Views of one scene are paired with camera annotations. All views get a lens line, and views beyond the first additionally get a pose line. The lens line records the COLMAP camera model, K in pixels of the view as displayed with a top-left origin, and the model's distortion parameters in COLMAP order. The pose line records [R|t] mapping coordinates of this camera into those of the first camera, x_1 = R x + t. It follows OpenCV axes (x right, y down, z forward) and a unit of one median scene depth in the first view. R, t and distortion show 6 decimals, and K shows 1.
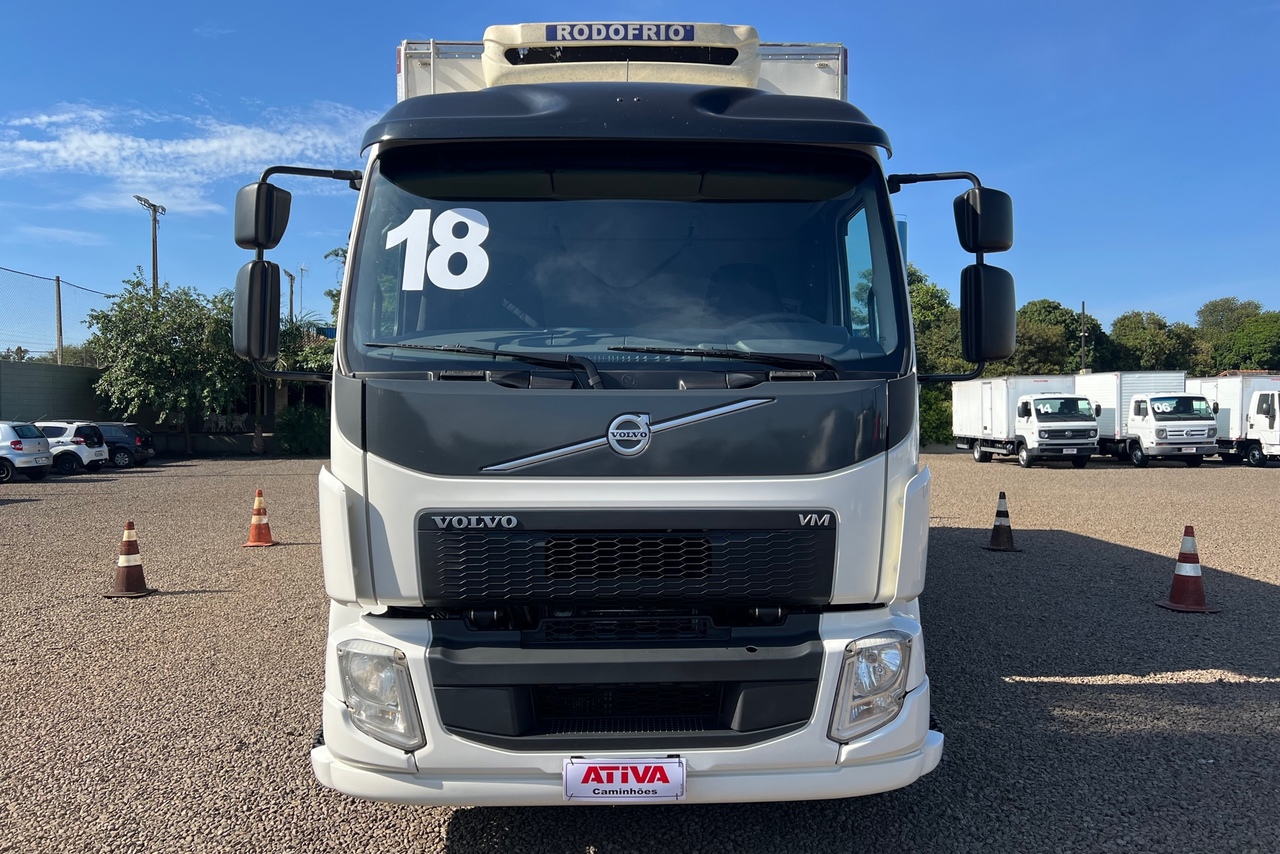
lens RADIAL K [[970.7, 0, 640.0], [0, 970.7, 427.0], [0, 0, 1]] dist [0.085348, 0.000044]
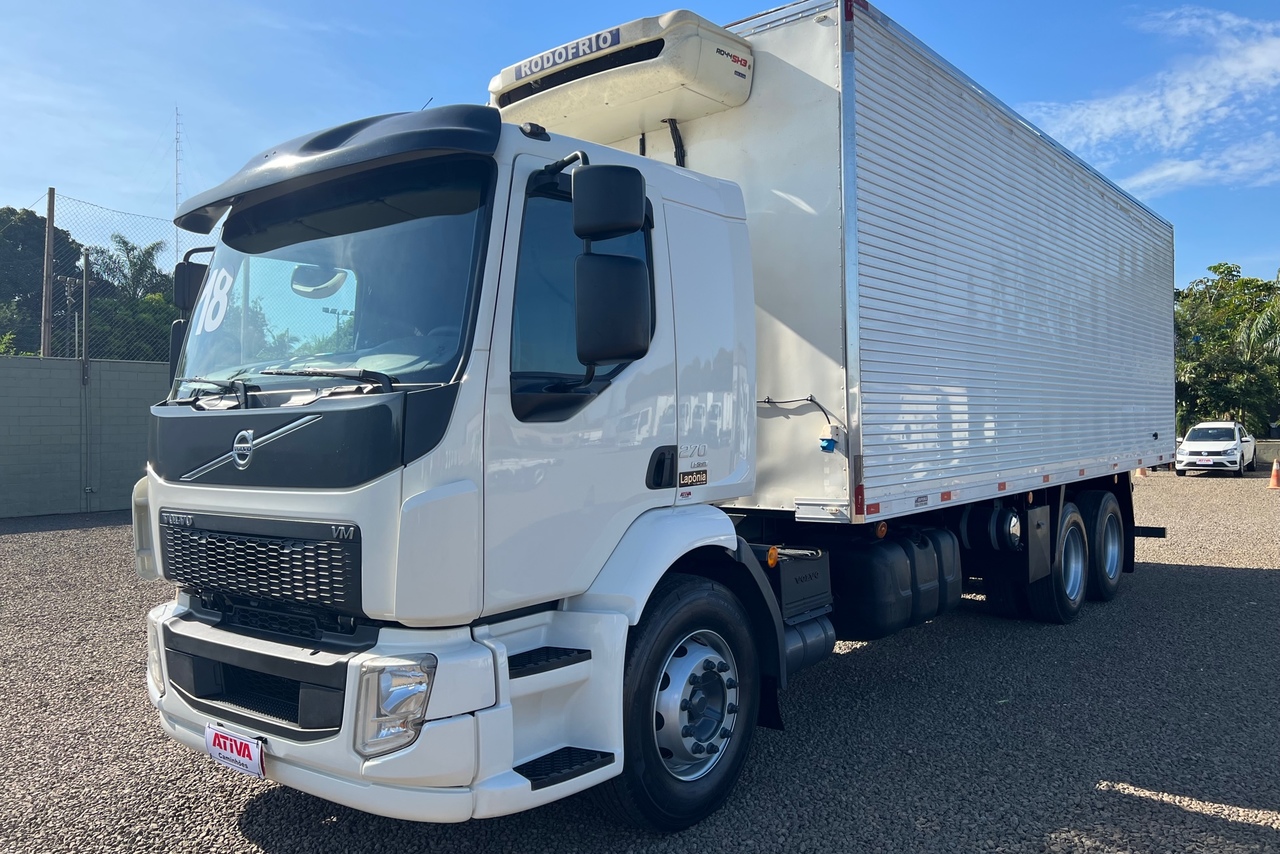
lens RADIAL K [[978.8, 0, 640.0], [0, 978.8, 427.0], [0, 0, 1]] dist [0.040933, 0.000801]
pose [[0.758681, -0.013863, -0.651315, 1.034408], [0.007468, 0.999893, -0.012583, 0.000149], [0.651419, 0.004683, 0.758703, 0.403886]]
